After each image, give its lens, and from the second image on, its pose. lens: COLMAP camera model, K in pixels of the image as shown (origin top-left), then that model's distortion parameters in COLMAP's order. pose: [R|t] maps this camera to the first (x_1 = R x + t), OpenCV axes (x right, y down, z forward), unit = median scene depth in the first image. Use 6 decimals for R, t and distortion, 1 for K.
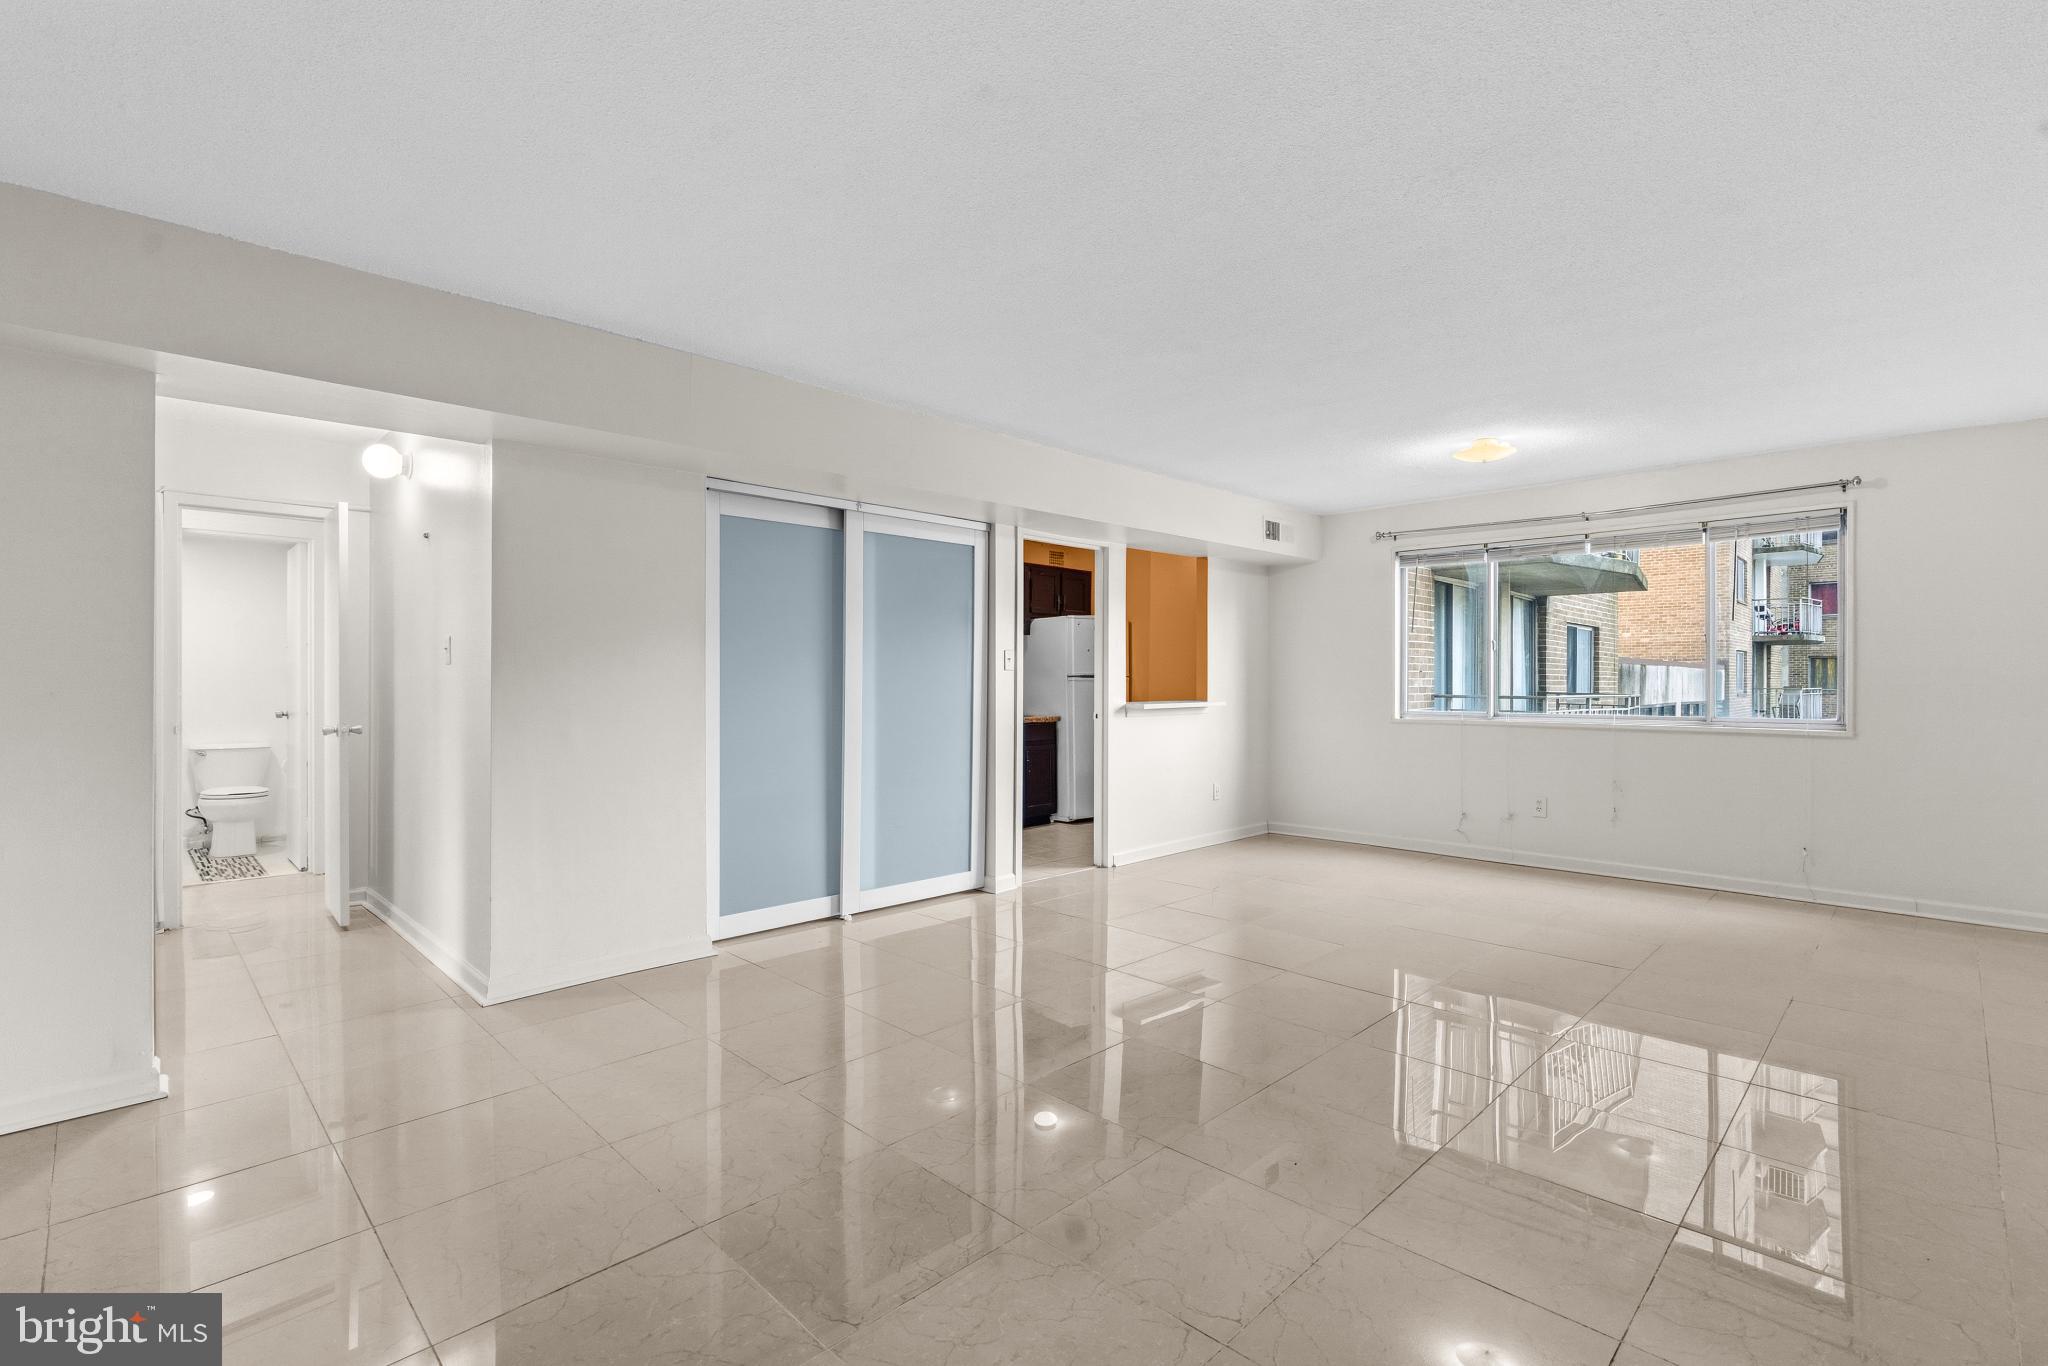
lens RADIAL K [[946.0, 0, 1024.0], [0, 946.0, 683.0], [0, 0, 1]] dist [0.003156, 0.000545]
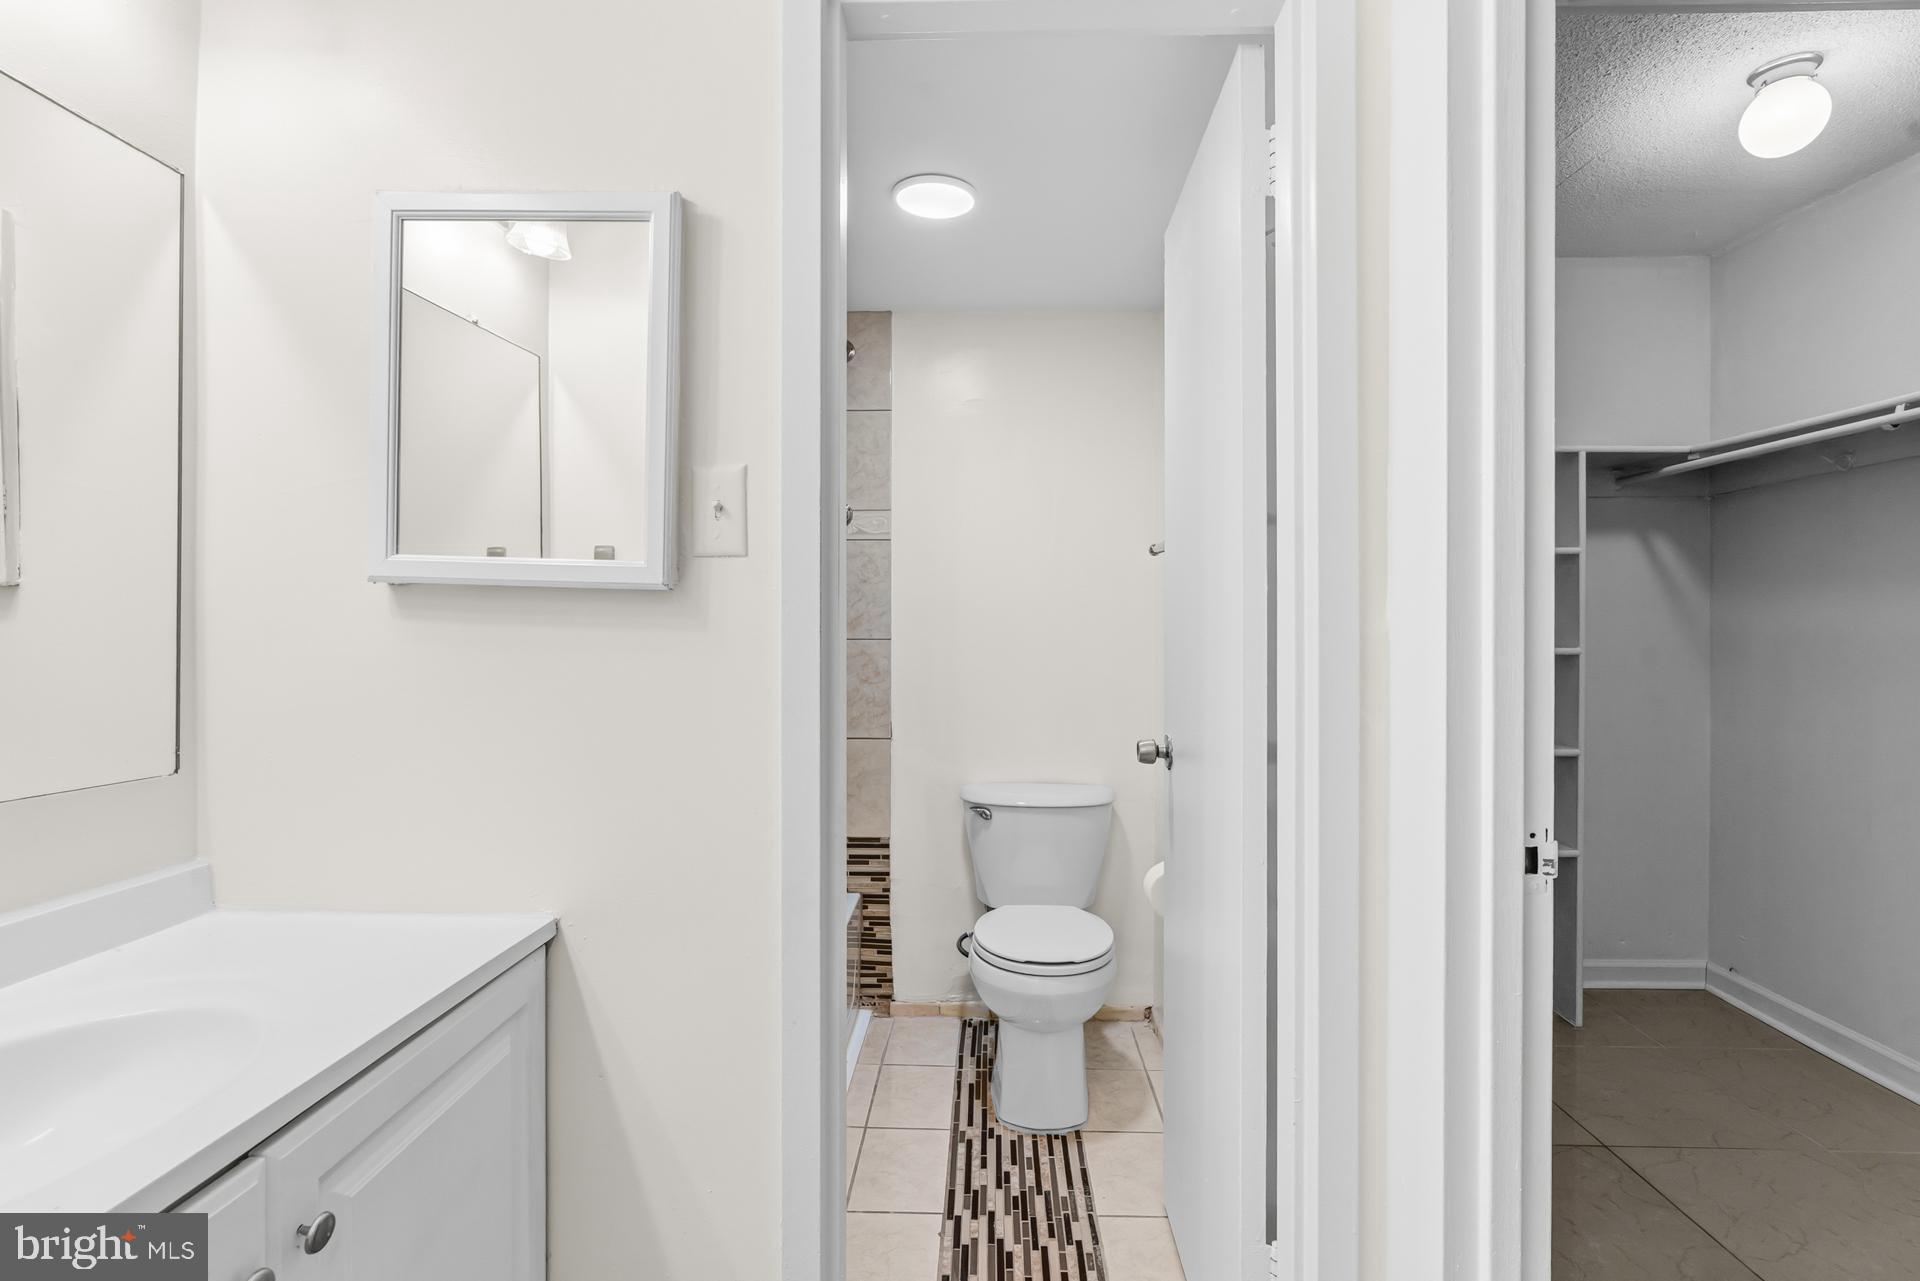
lens RADIAL K [[886.9, 0, 960.0], [0, 886.9, 640.5], [0, 0, 1]] dist [0.003156, 0.000545]
pose [[0.686158, 0.002314, -0.727449, -0.742452], [-0.000016, 0.999995, 0.003167, -0.004310], [0.727452, -0.002161, 0.686155, 0.912238]]
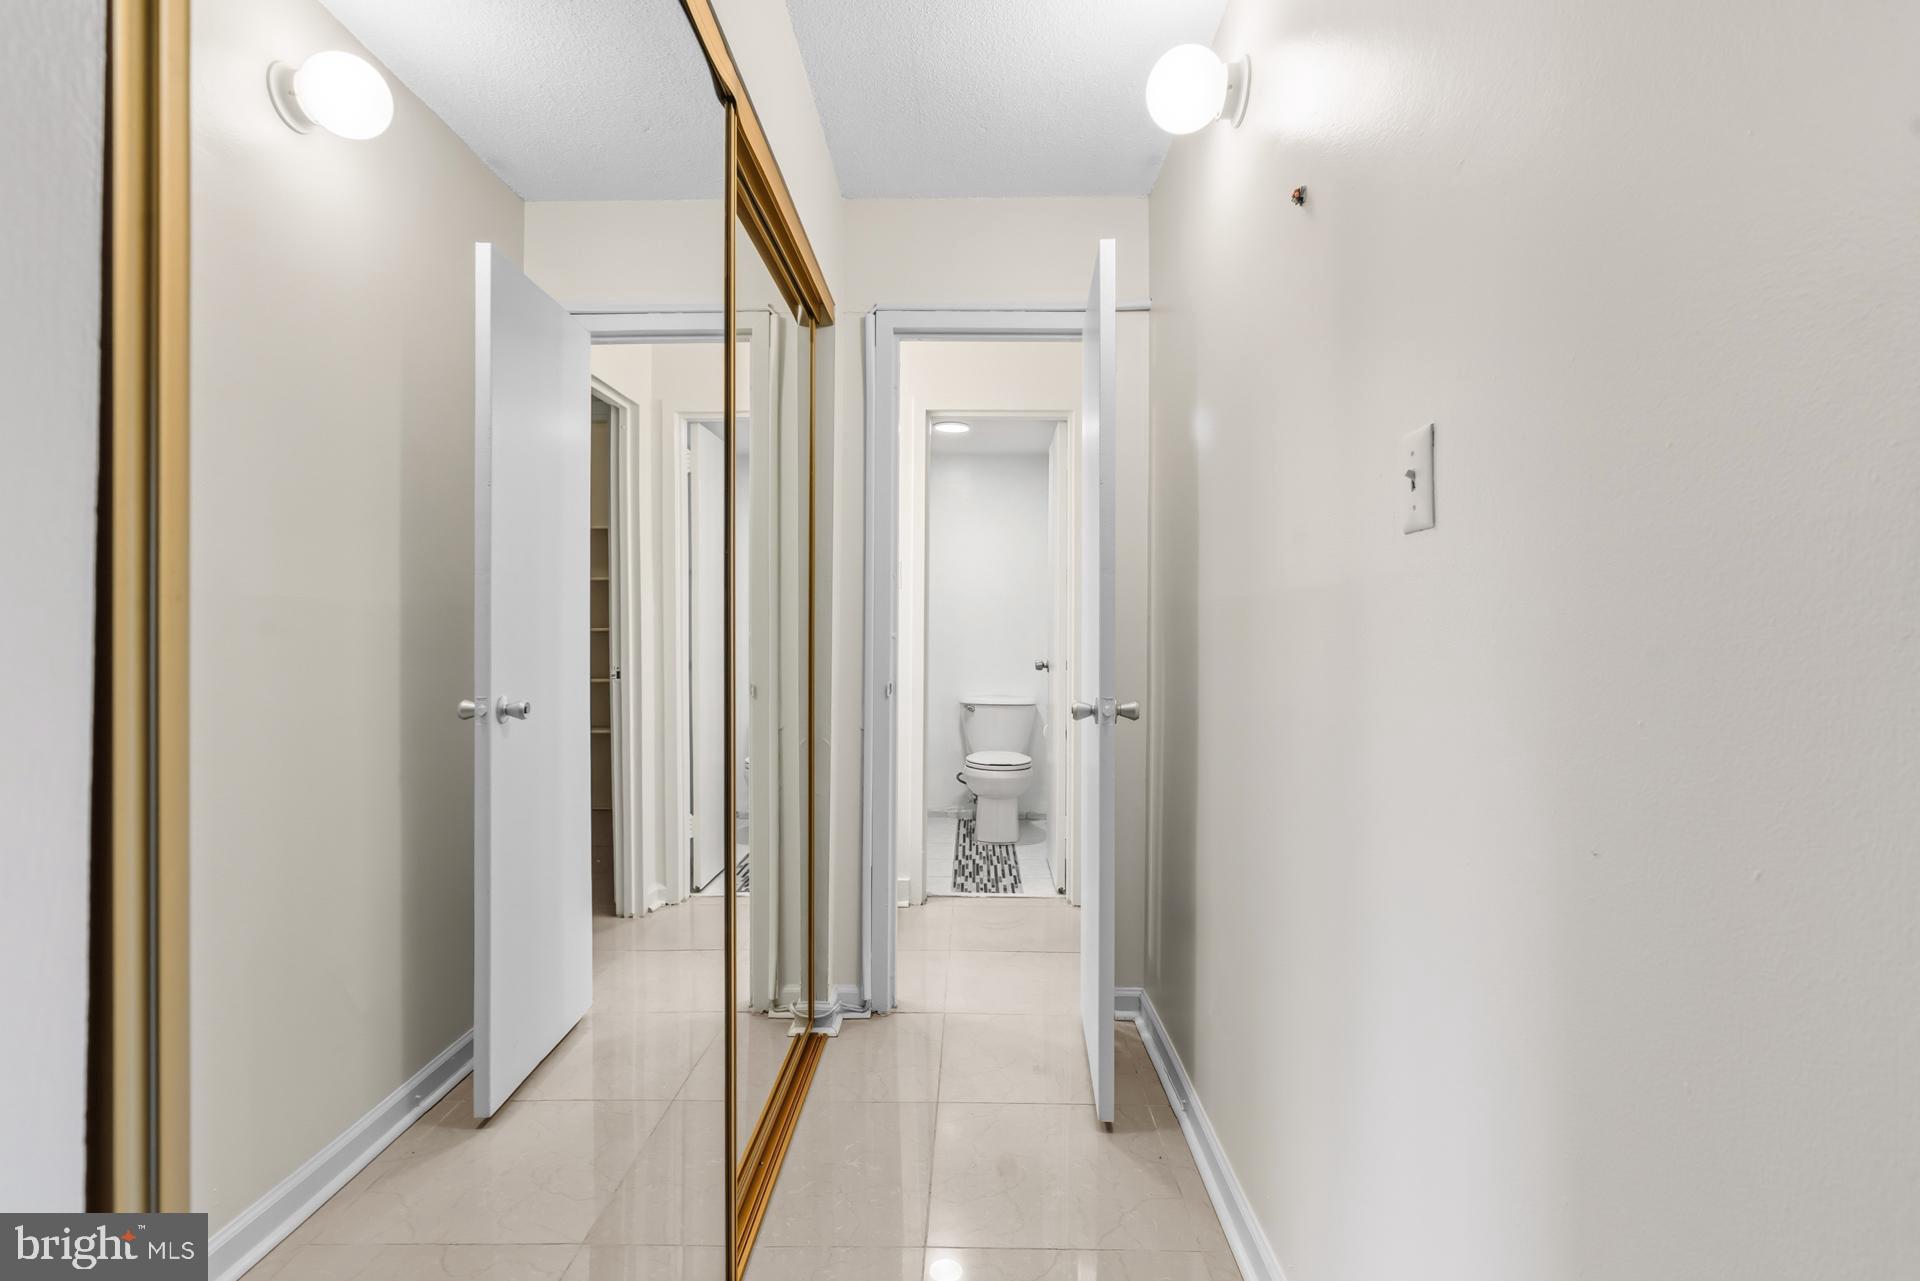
lens RADIAL K [[886.9, 0, 960.0], [0, 886.9, 640.5], [0, 0, 1]] dist [0.003156, 0.000545]
pose [[0.700841, 0.011780, -0.713220, -0.403370], [-0.003892, 0.999912, 0.012691, 0.006370], [0.713307, -0.006118, 0.700825, 0.566814]]
